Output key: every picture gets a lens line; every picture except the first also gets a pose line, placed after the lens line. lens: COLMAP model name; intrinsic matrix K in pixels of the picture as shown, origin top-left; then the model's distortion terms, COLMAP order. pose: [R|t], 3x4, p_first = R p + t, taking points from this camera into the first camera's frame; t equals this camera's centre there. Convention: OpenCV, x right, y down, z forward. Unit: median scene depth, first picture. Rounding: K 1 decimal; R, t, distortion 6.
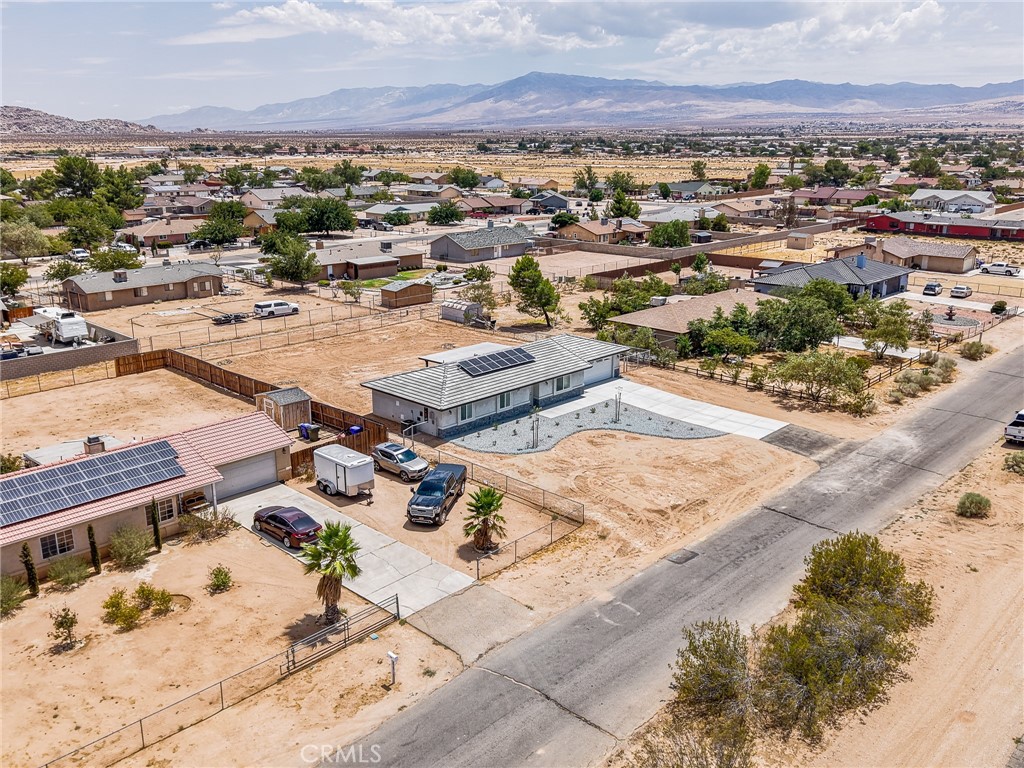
lens RADIAL K [[860.3, 0, 507.6], [0, 860.3, 379.2], [0, 0, 1]] dist [0.058574, -0.106896]
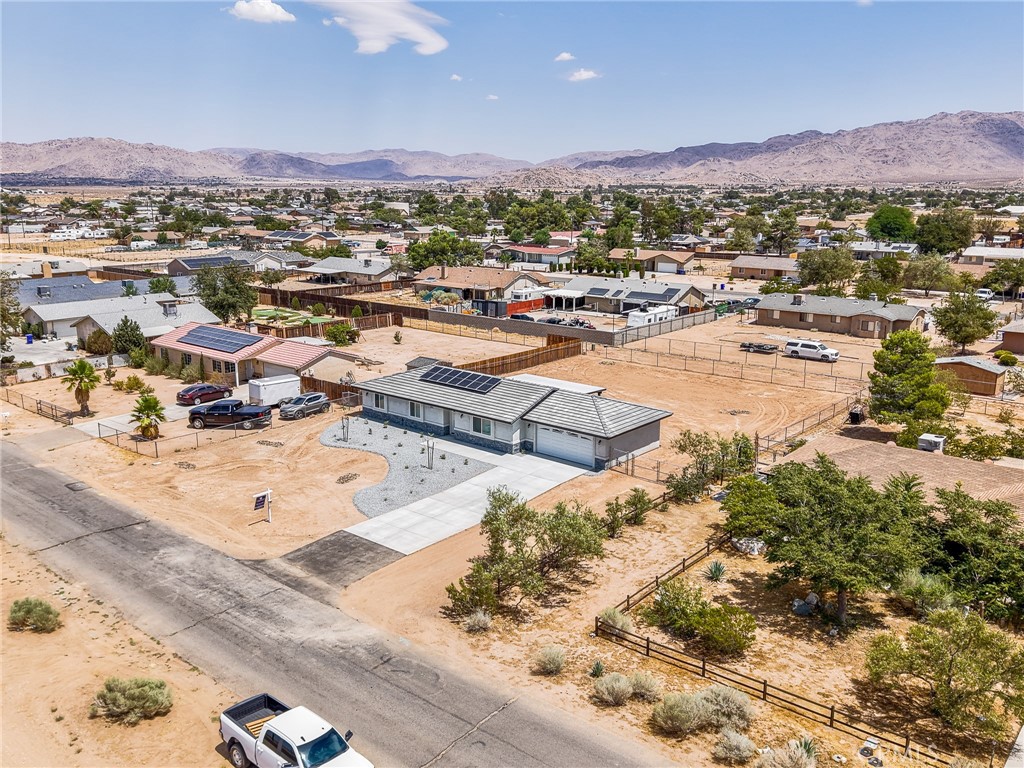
lens RADIAL K [[860.3, 0, 507.6], [0, 860.3, 379.2], [0, 0, 1]] dist [0.058574, -0.106896]
pose [[0.060926, 0.216643, -0.974348, 0.864772], [-0.271819, 0.942869, 0.192647, -0.205920], [0.960418, 0.253109, 0.116333, 0.875540]]
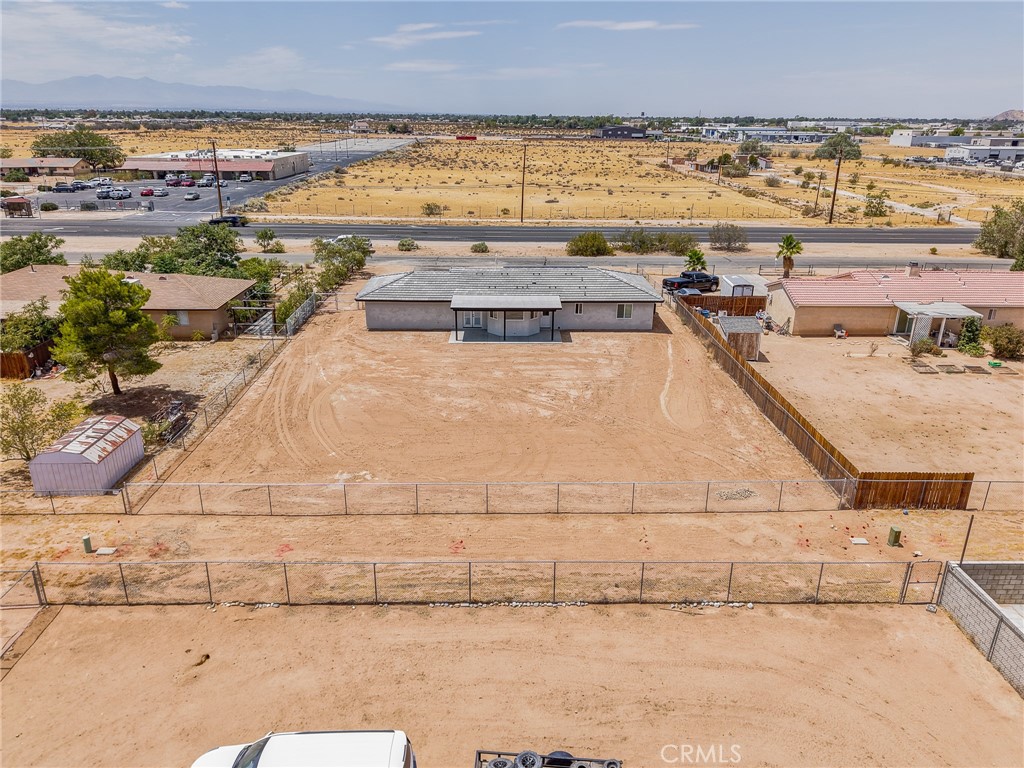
lens RADIAL K [[717.4, 0, 510.0], [0, 717.4, 385.7], [0, 0, 1]] dist [0.040234, -0.041901]
pose [[-0.705779, -0.251698, 0.662211, -0.565822], [0.181911, 0.839025, 0.512782, -0.340266], [-0.684678, 0.482374, -0.546380, 1.477611]]
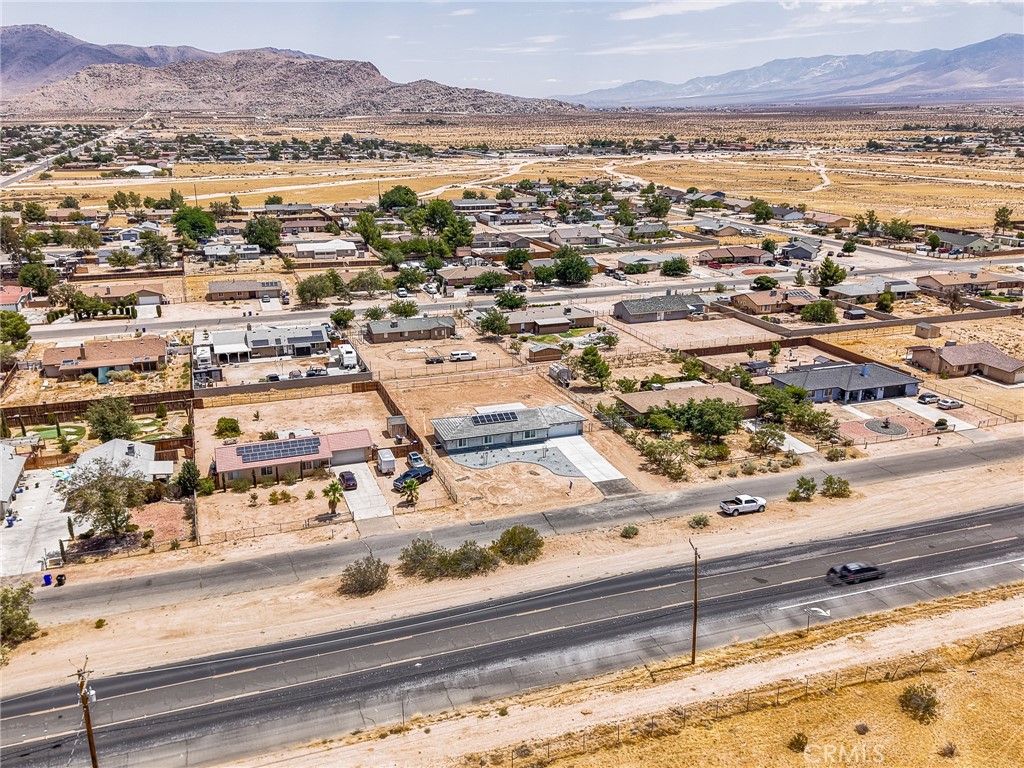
lens RADIAL K [[846.5, 0, 512.0], [0, 846.5, 384.0], [0, 0, 1]] dist [0.099811, -0.009799]
pose [[0.895738, 0.137730, -0.422710, 0.767449], [-0.122639, 0.990460, 0.062842, -0.208710], [0.427333, -0.004450, 0.904084, -0.669219]]
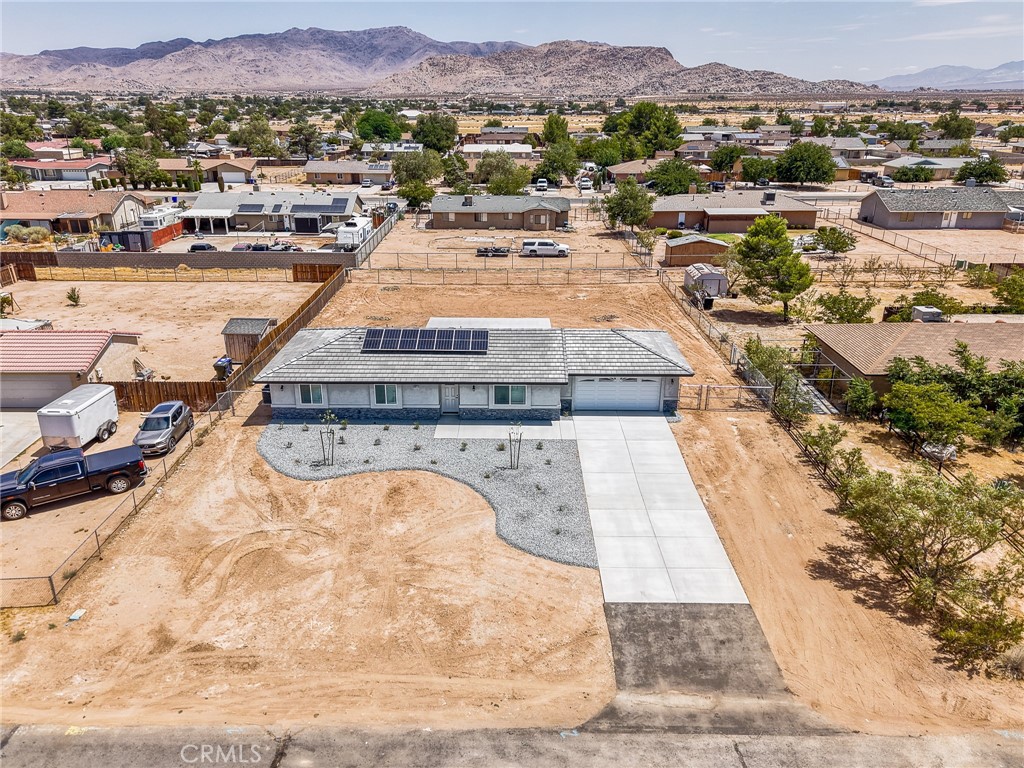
lens RADIAL K [[747.8, 0, 509.5], [0, 747.8, 381.5], [0, 0, 1]] dist [0.093912, -0.122739]
pose [[0.692318, 0.255188, -0.674963, 0.439276], [-0.196715, 0.966696, 0.163712, -0.097873], [0.694262, 0.019434, 0.719460, 0.554056]]
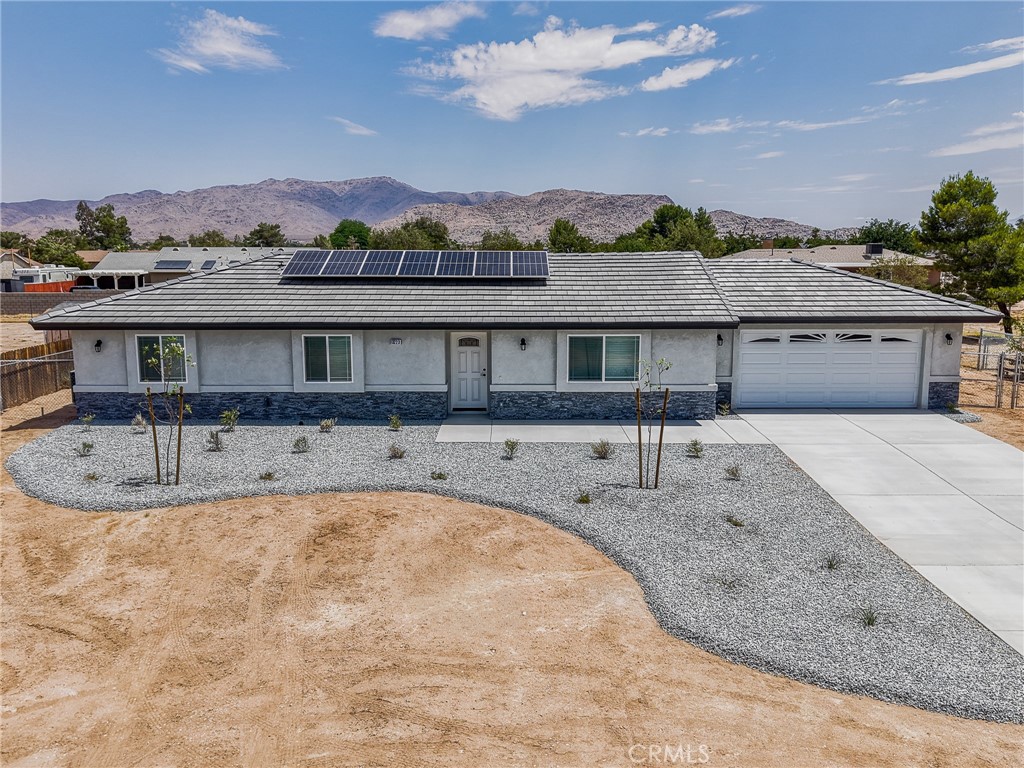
lens RADIAL K [[860.3, 0, 507.6], [0, 860.3, 379.2], [0, 0, 1]] dist [0.058574, -0.106896]
pose [[0.698755, 0.105940, -0.707473, 0.246339], [-0.191275, 0.980634, -0.042073, 0.029380], [0.689316, 0.164721, 0.705486, 0.732279]]
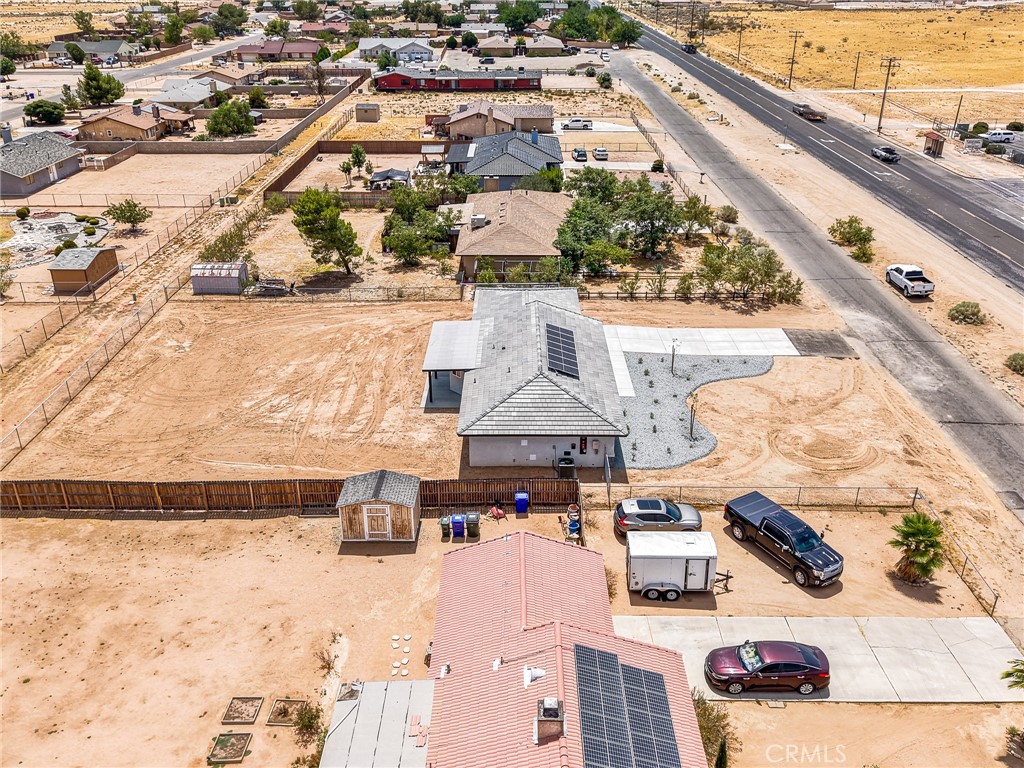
lens RADIAL K [[860.3, 0, 507.6], [0, 860.3, 379.2], [0, 0, 1]] dist [0.058574, -0.106896]
pose [[0.722671, -0.301978, 0.621736, -0.520407], [0.190263, 0.951673, 0.241079, -0.184565], [-0.664490, -0.055928, 0.745201, 0.401304]]
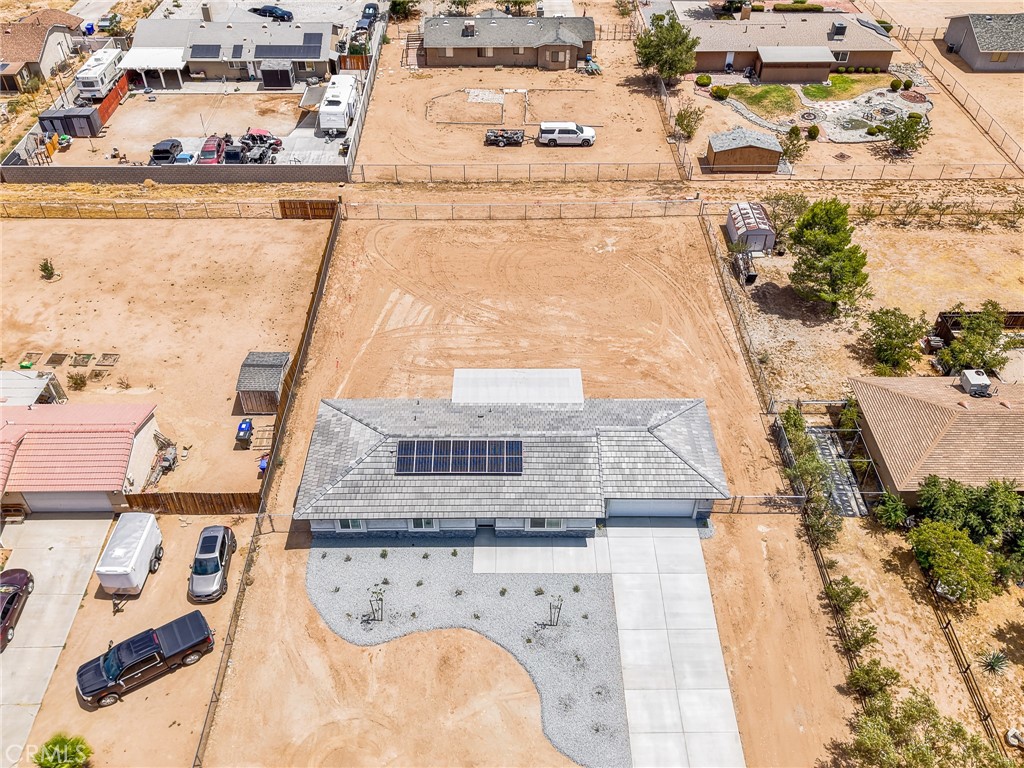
lens RADIAL K [[860.3, 0, 507.6], [0, 860.3, 379.2], [0, 0, 1]] dist [0.058574, -0.106896]
pose [[0.698972, 0.475720, -0.533975, 0.339846], [-0.192118, 0.844122, 0.500549, -0.410229], [0.688861, -0.247283, 0.681412, 0.519849]]
